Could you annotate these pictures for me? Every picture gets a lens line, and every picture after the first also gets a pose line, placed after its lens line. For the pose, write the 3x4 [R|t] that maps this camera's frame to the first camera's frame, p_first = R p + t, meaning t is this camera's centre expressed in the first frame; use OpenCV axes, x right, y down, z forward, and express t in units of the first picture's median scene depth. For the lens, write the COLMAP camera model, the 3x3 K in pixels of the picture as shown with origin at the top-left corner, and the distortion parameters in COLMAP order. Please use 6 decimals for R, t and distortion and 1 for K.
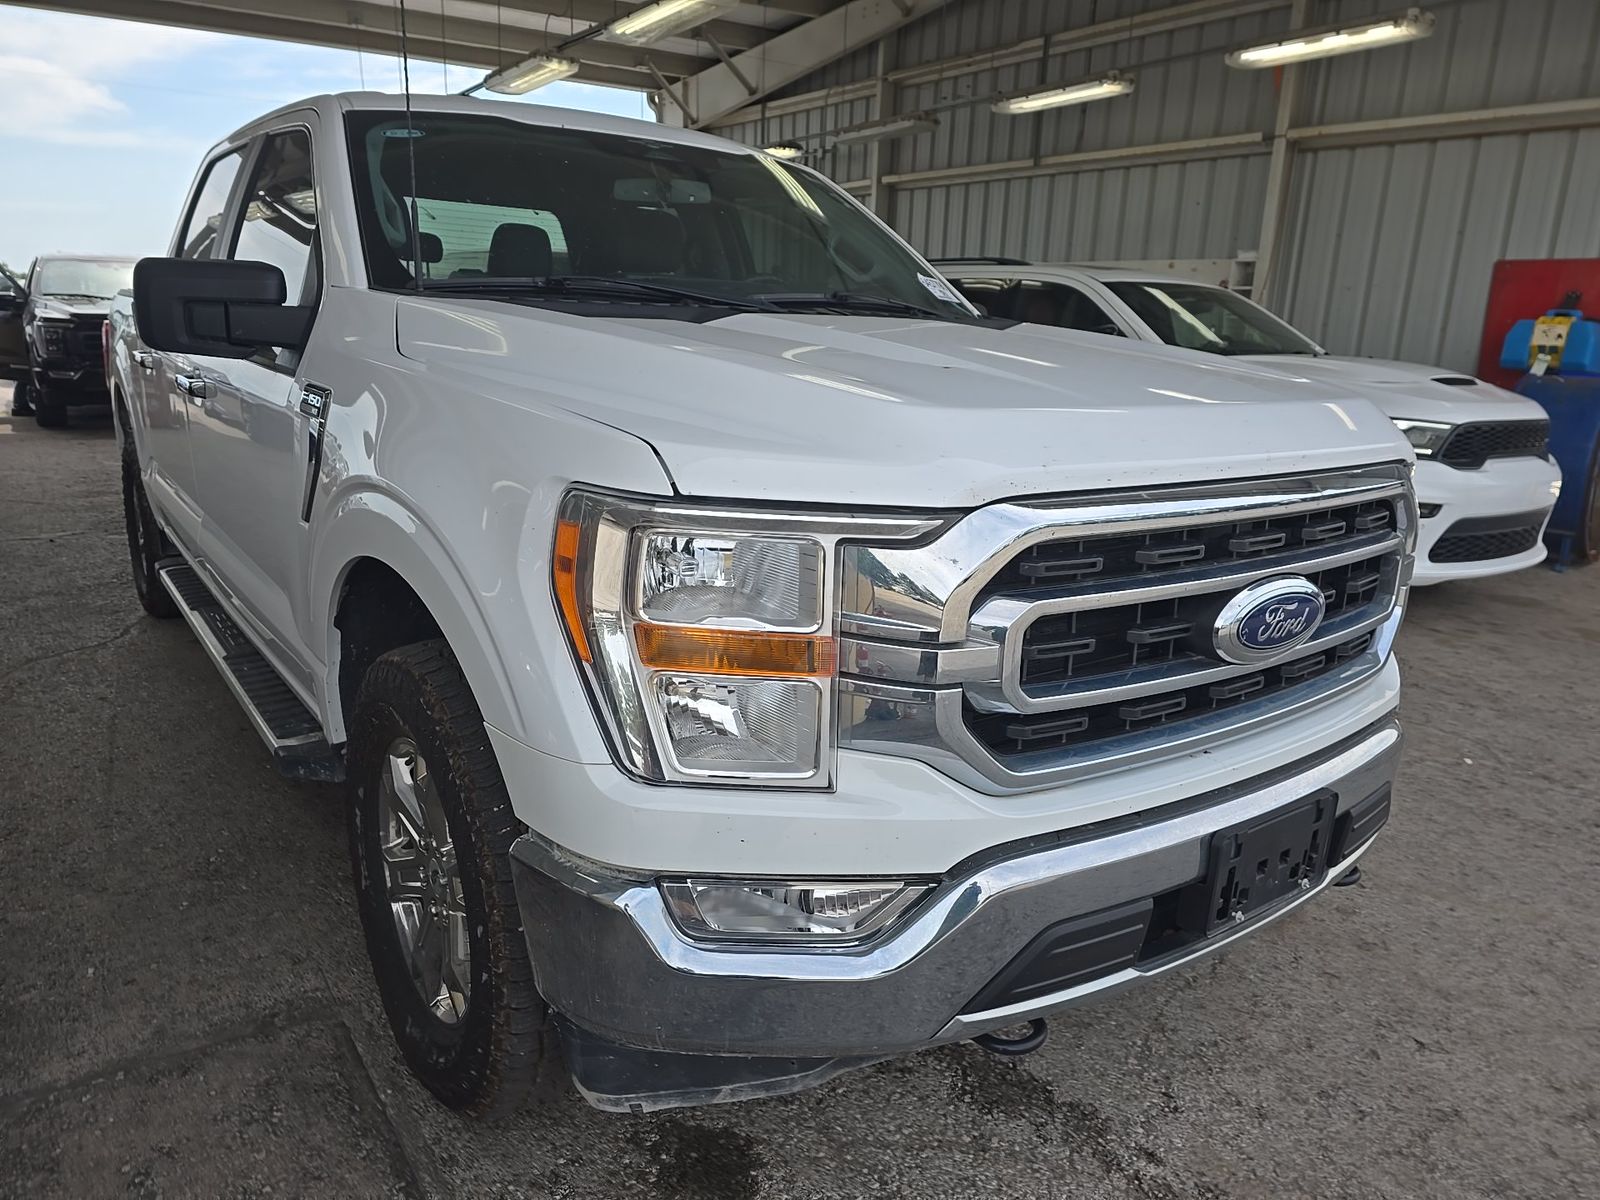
lens RADIAL K [[1083.2, 0, 791.1], [0, 1083.2, 602.4], [0, 0, 1]] dist [0.071581, -0.075489]
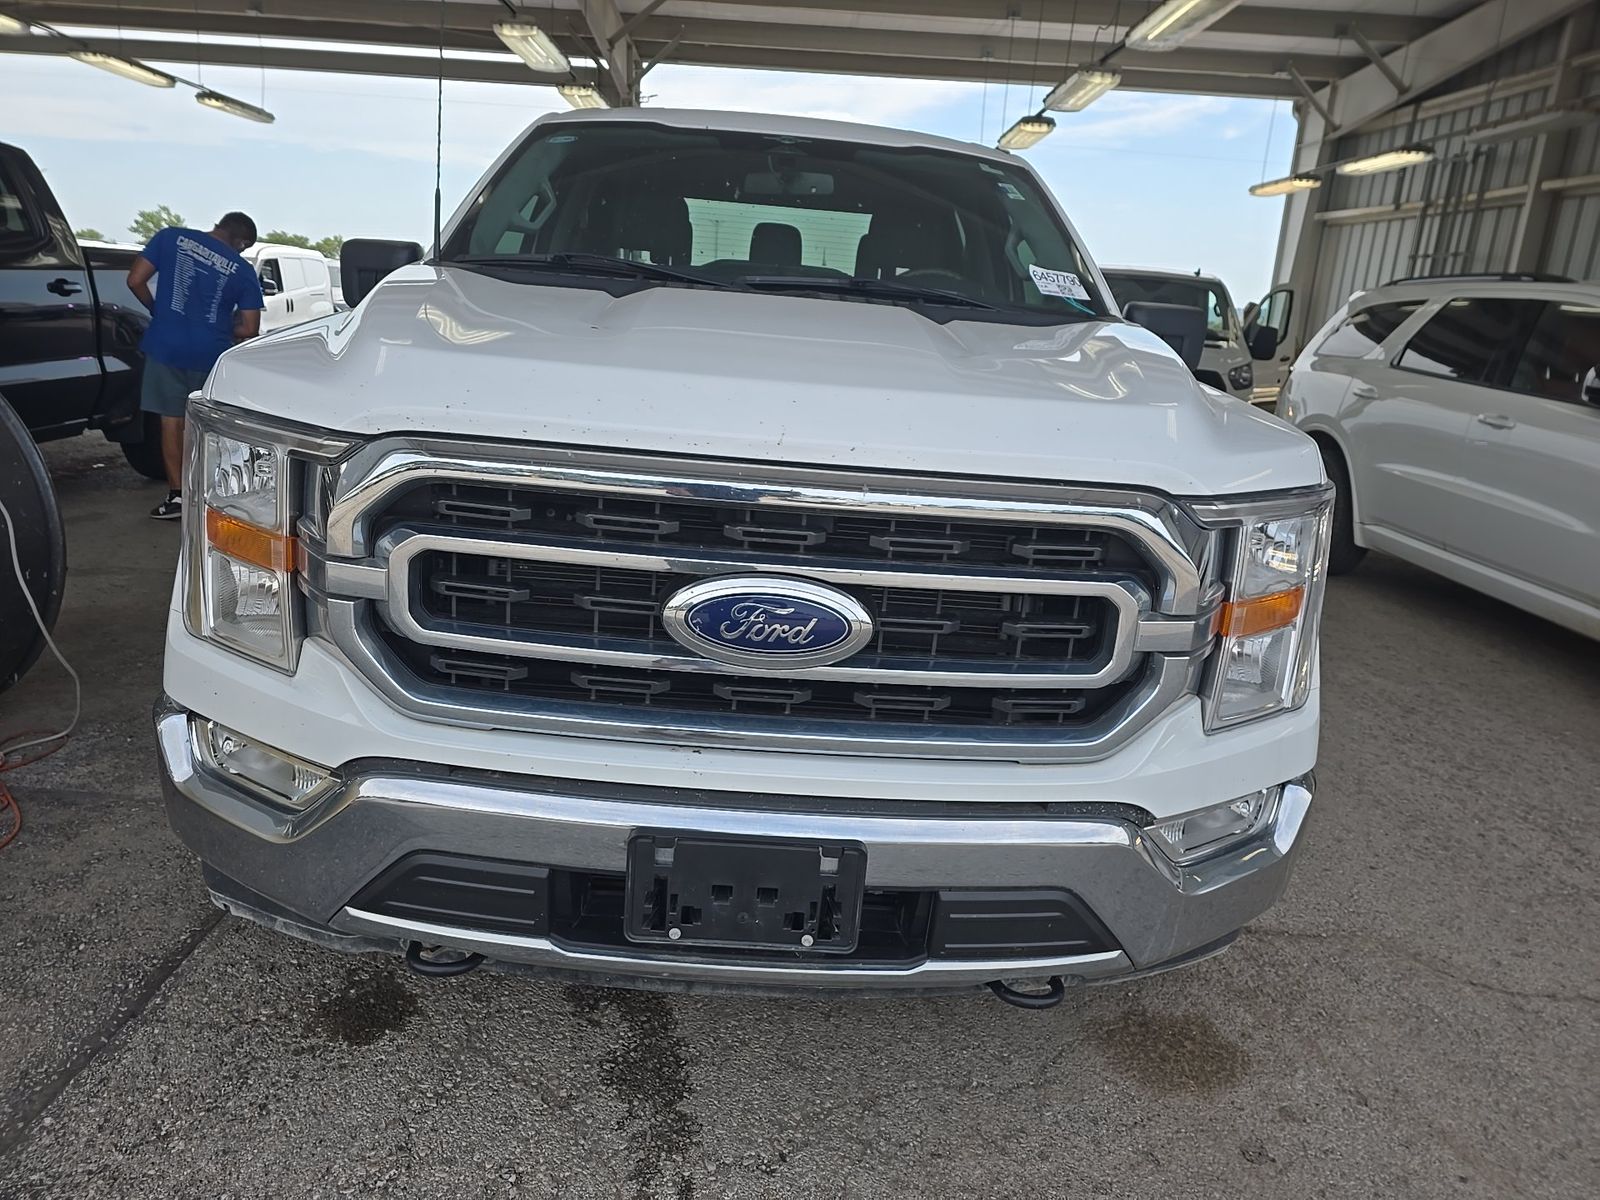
lens RADIAL K [[1120.9, 0, 800.0], [0, 1120.9, 600.0], [0, 0, 1]] dist [0.003506, -0.006856]
pose [[0.814780, 0.177512, -0.551927, 0.162403], [-0.194391, 0.980513, 0.028386, -0.005535], [0.546211, 0.084161, 0.833409, 0.043485]]
